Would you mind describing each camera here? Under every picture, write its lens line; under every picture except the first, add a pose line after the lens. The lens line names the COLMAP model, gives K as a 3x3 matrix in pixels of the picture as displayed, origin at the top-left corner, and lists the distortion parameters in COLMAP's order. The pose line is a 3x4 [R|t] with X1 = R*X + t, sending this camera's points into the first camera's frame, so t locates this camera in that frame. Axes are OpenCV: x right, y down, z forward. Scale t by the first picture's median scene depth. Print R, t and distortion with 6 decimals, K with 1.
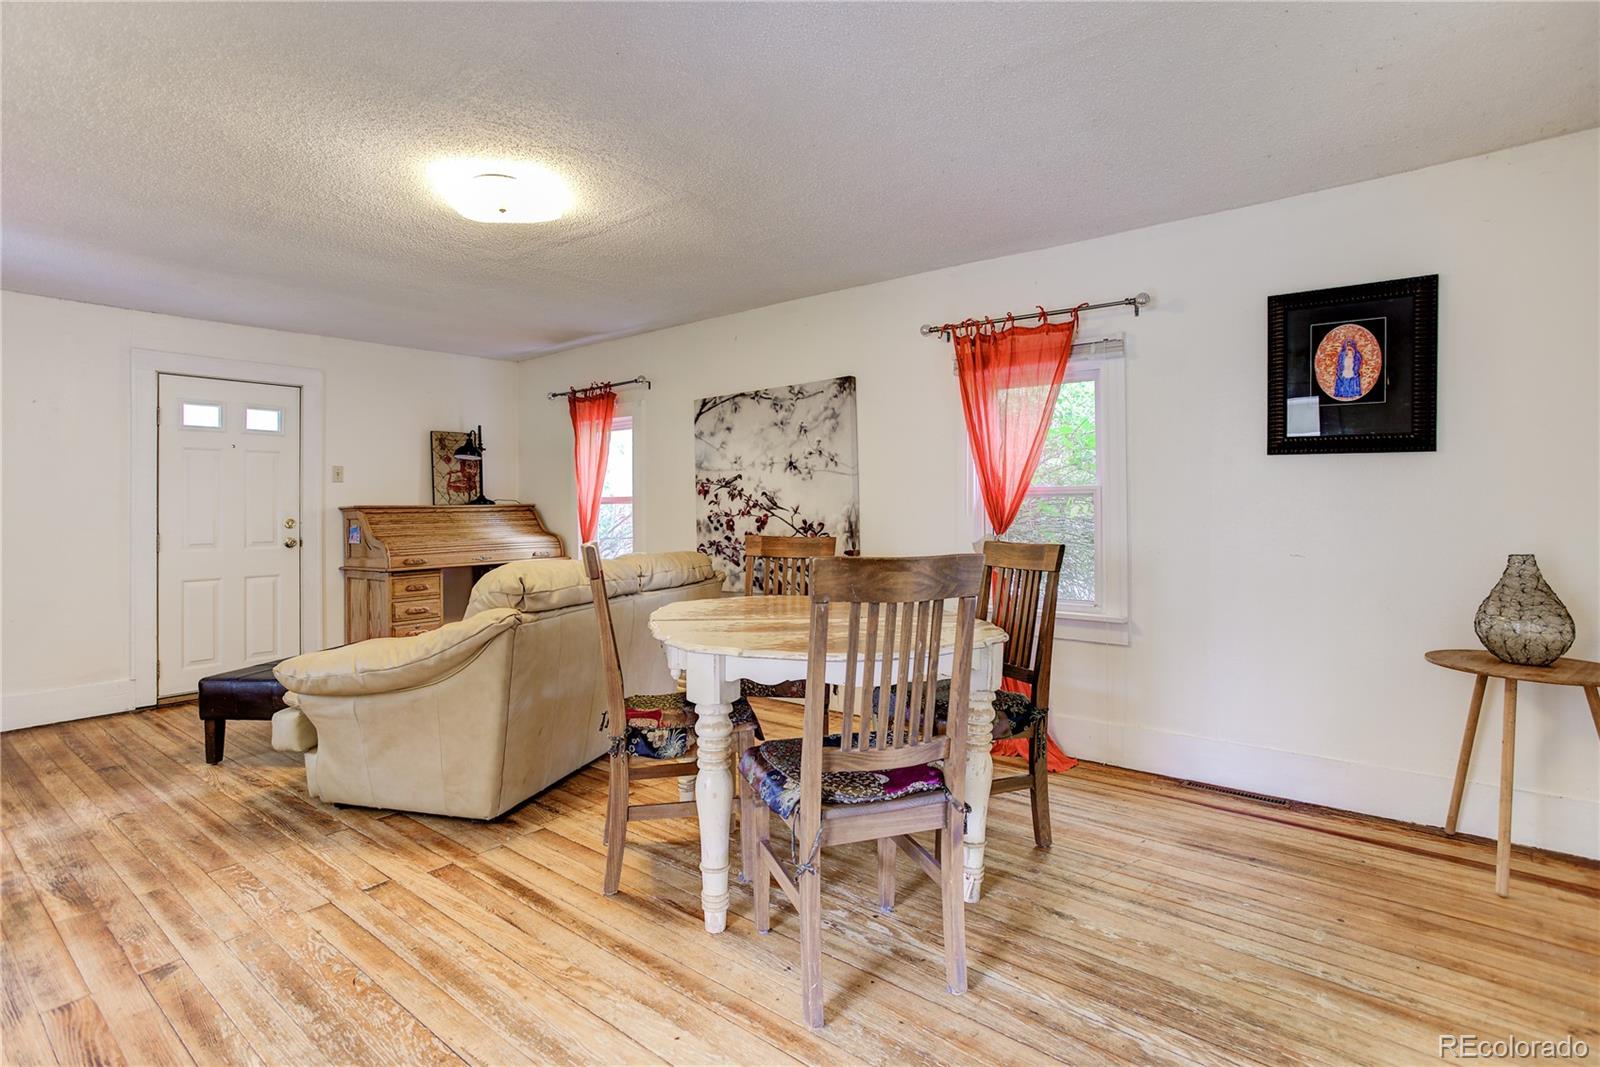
lens RADIAL K [[787.4, 0, 804.7], [0, 787.4, 496.0], [0, 0, 1]] dist [-0.051269, 0.031355]
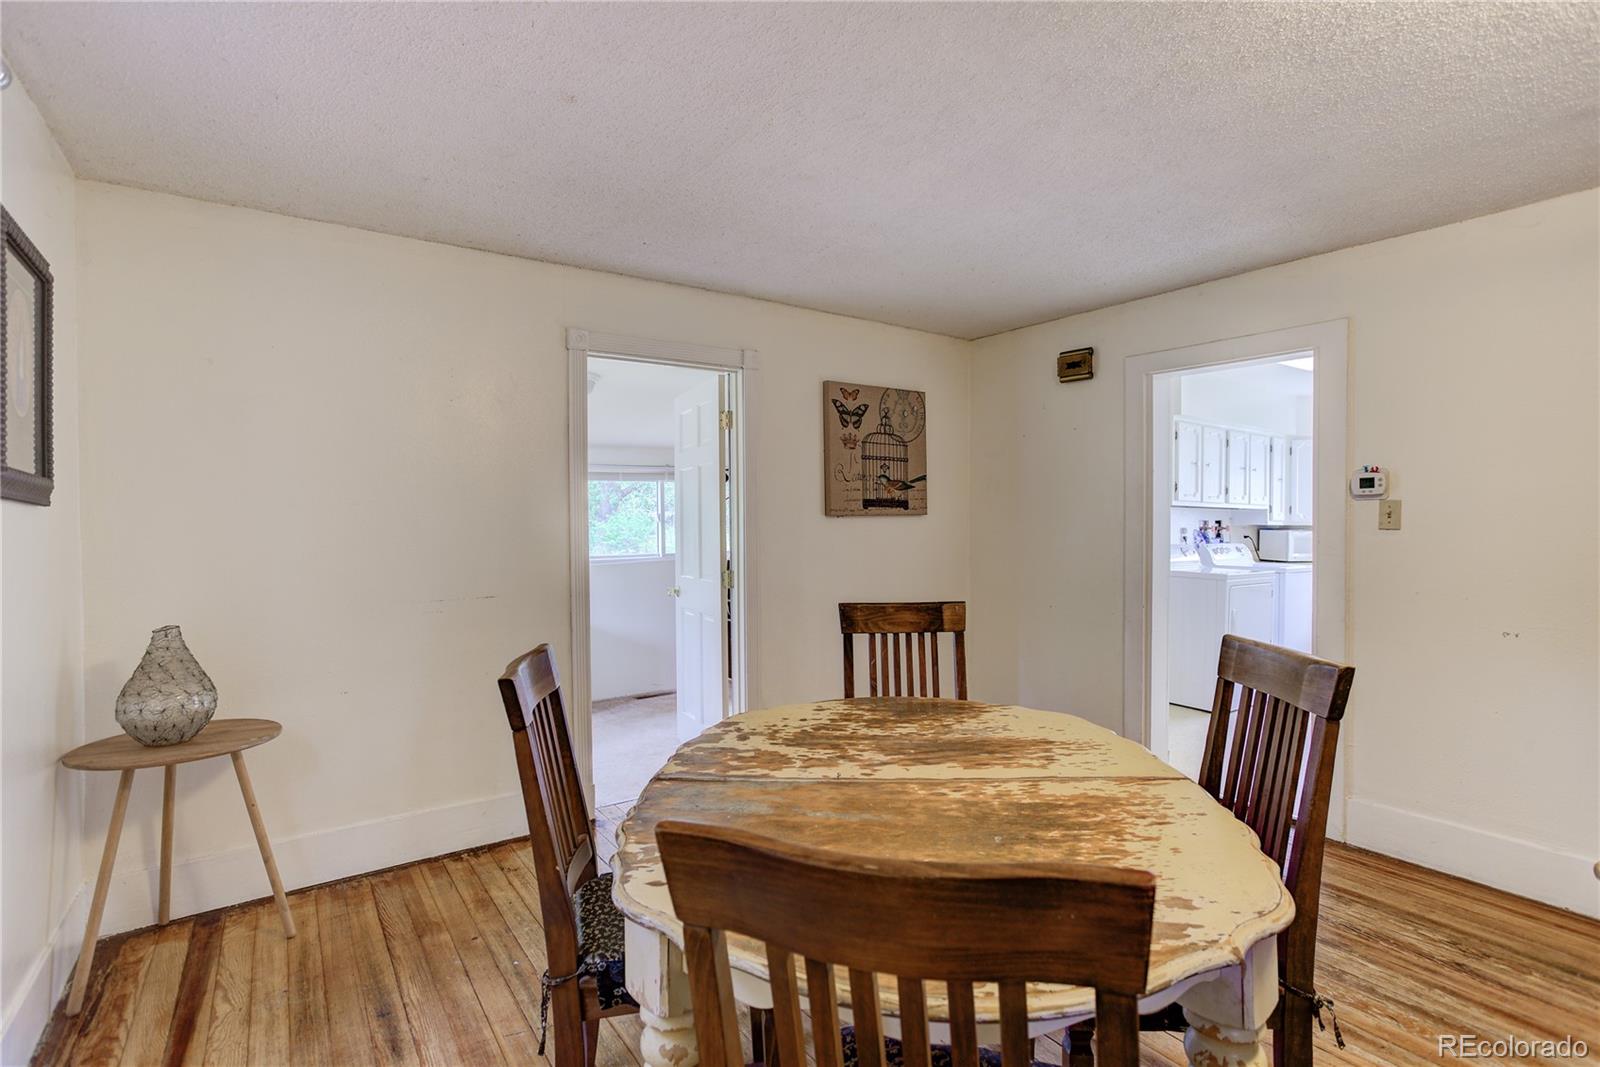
lens RADIAL K [[788.5, 0, 799.7], [0, 788.5, 529.7], [0, 0, 1]] dist [-0.053742, 0.035236]
pose [[-0.959107, 0.007264, 0.282950, -0.039649], [0.004066, 0.999921, -0.011889, -0.015104], [-0.283014, -0.010253, -0.959061, 0.897818]]
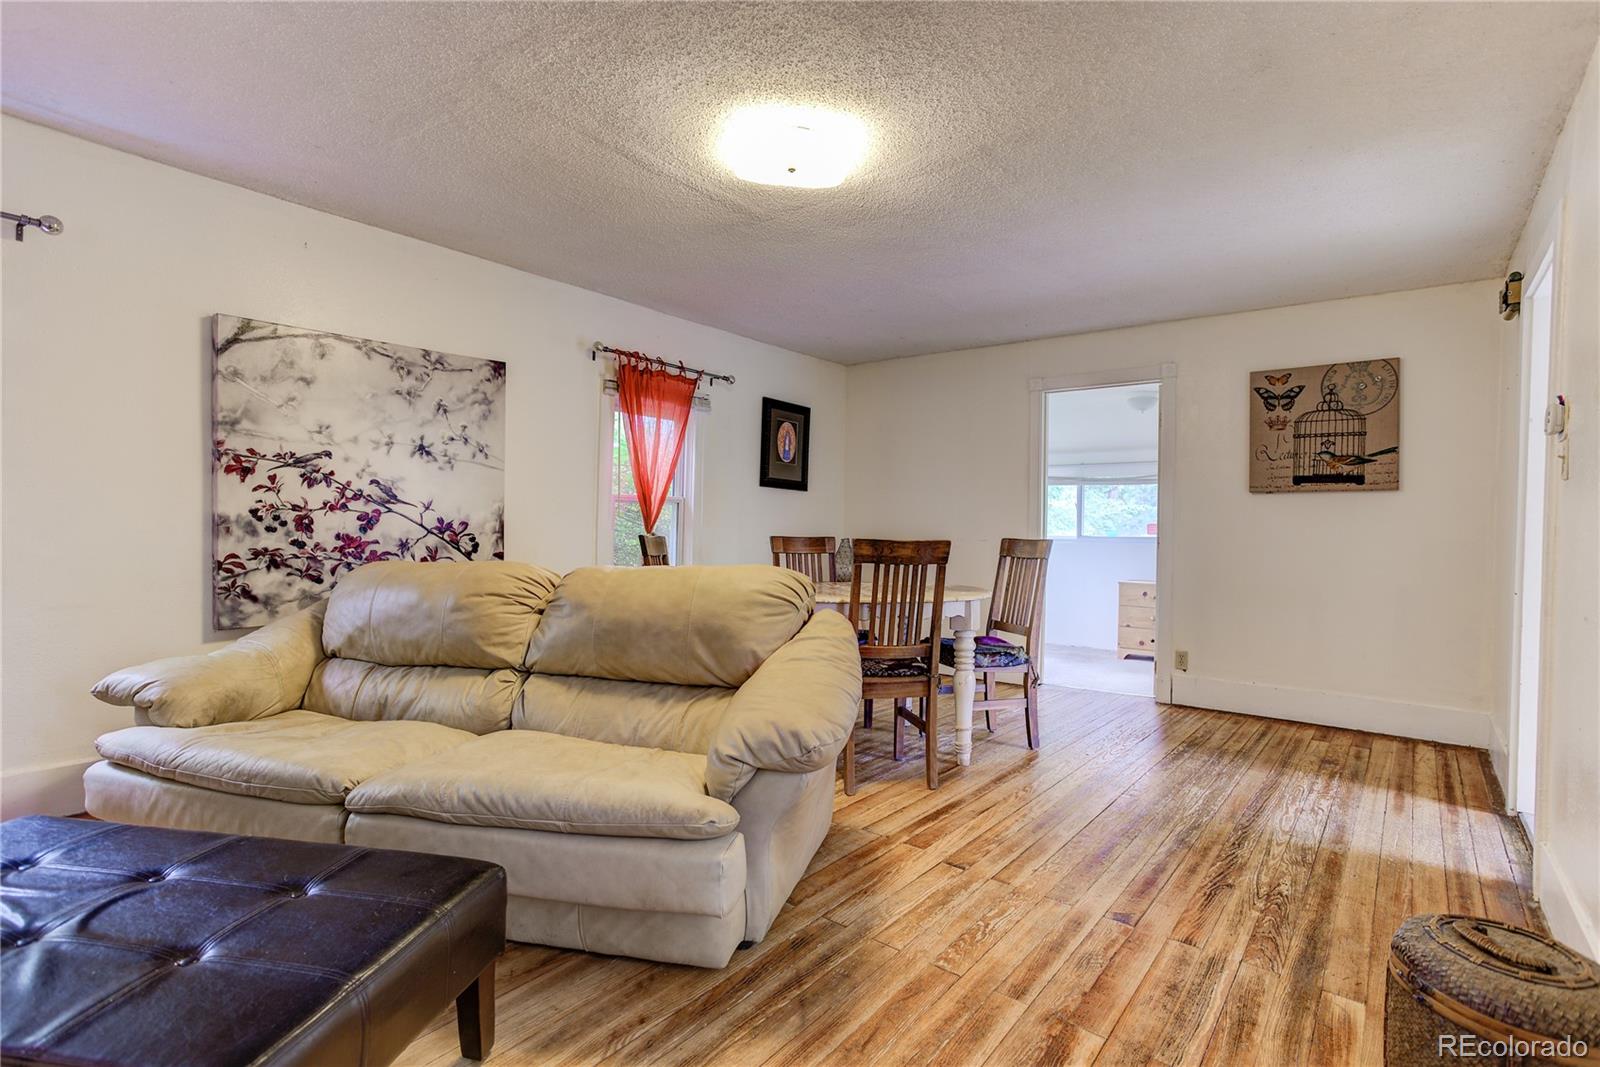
lens RADIAL K [[788.5, 0, 799.7], [0, 788.5, 529.7], [0, 0, 1]] dist [-0.053742, 0.035236]
pose [[-0.005923, -0.001758, 0.999981, -0.799780], [-0.037783, 0.999285, 0.001533, 0.026295], [-0.999268, -0.037773, -0.005985, 0.611561]]
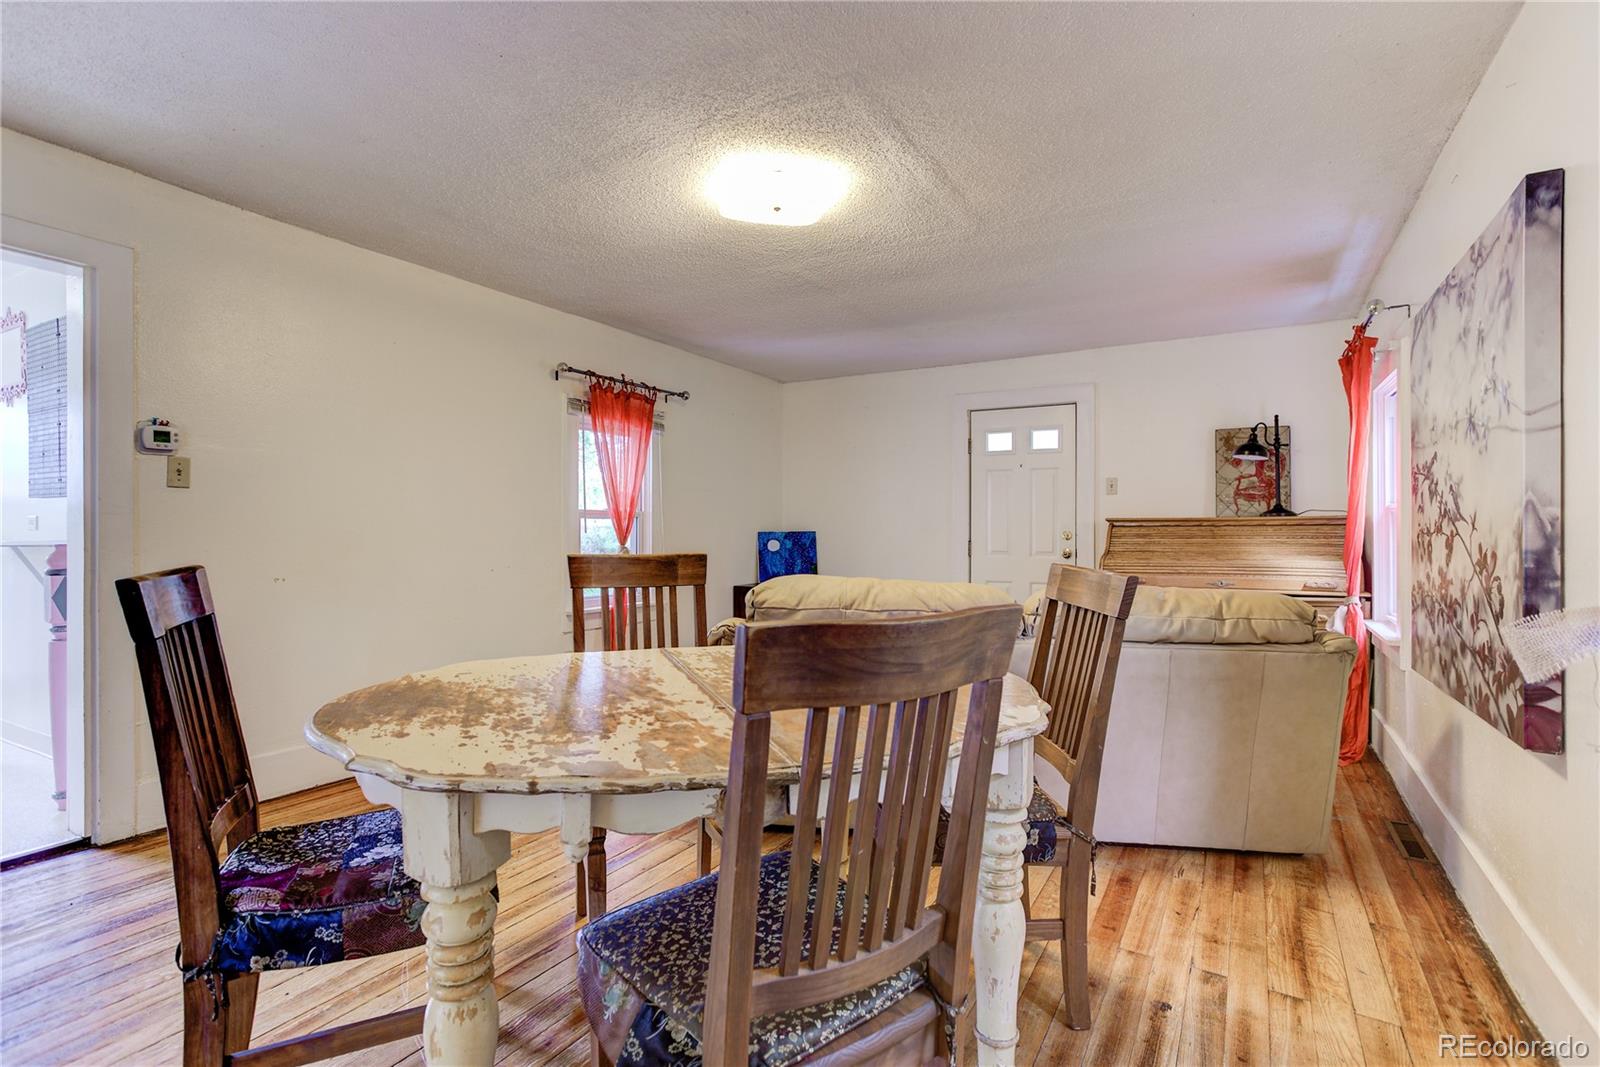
lens RADIAL K [[779.7, 0, 798.6], [0, 779.7, 514.5], [0, 0, 1]] dist [-0.048550, 0.030233]
pose [[0.153500, -0.007265, -0.988122, 0.354489], [0.011437, 0.999919, -0.005575, 0.009942], [0.988082, -0.010445, 0.153571, 0.539910]]
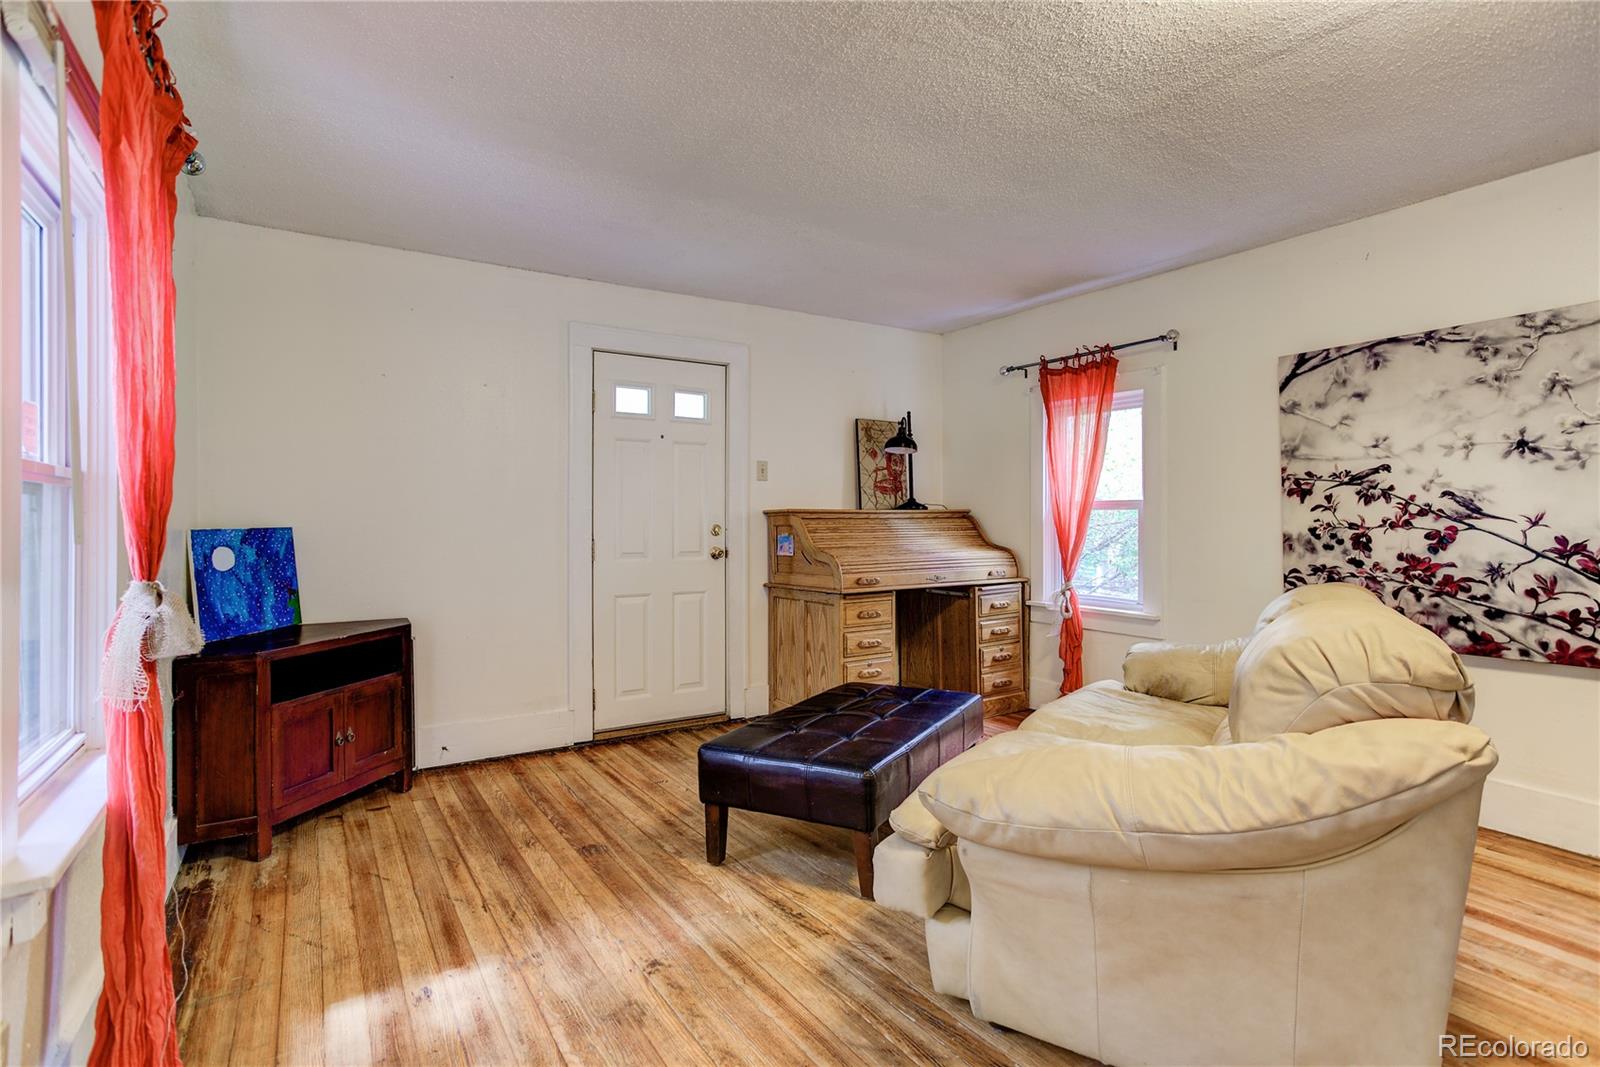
lens RADIAL K [[779.7, 0, 798.6], [0, 779.7, 514.5], [0, 0, 1]] dist [-0.048550, 0.030233]
pose [[0.949061, 0.009354, -0.314955, -0.356289], [-0.006238, 0.999921, 0.010900, 0.010365], [0.315032, -0.008380, 0.949044, 0.261424]]
